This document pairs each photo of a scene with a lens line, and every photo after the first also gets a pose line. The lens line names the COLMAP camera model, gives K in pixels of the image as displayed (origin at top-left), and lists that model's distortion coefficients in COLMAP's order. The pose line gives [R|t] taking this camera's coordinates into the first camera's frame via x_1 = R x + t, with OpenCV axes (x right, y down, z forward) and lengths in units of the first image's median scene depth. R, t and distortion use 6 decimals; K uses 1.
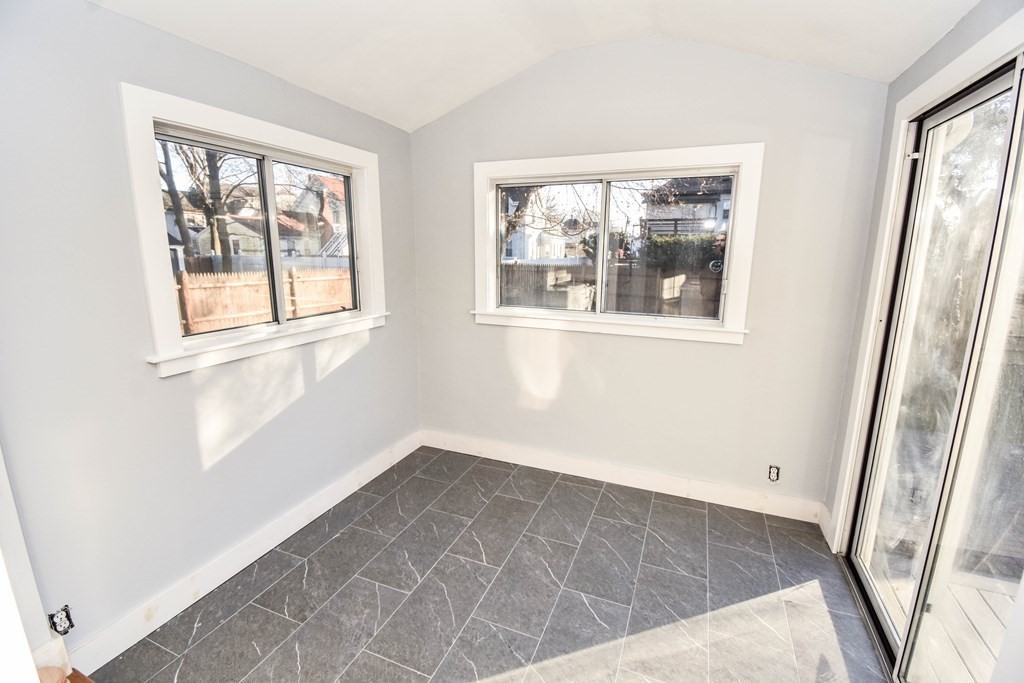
lens RADIAL K [[460.7, 0, 531.0], [0, 460.7, 340.0], [0, 0, 1]] dist [0.005867, -0.012228]
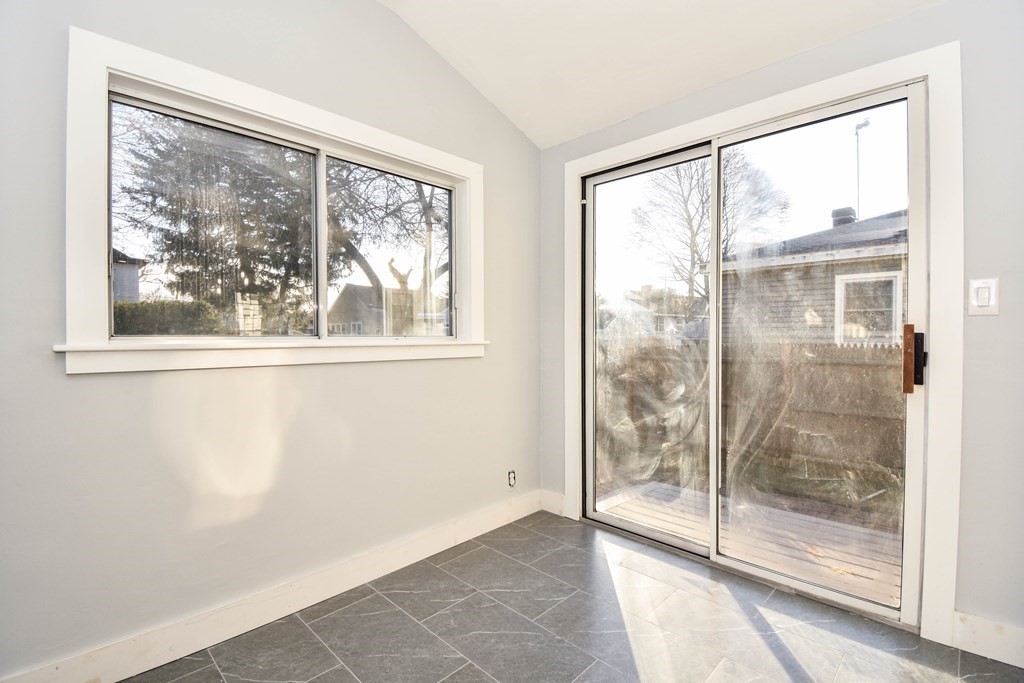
lens RADIAL K [[460.7, 0, 513.0], [0, 460.7, 338.5], [0, 0, 1]] dist [0.005867, -0.012228]
pose [[0.381121, -0.017572, 0.924358, -0.423130], [0.189006, 0.980184, -0.059296, 0.042245], [-0.904999, 0.197308, 0.376890, 0.542226]]
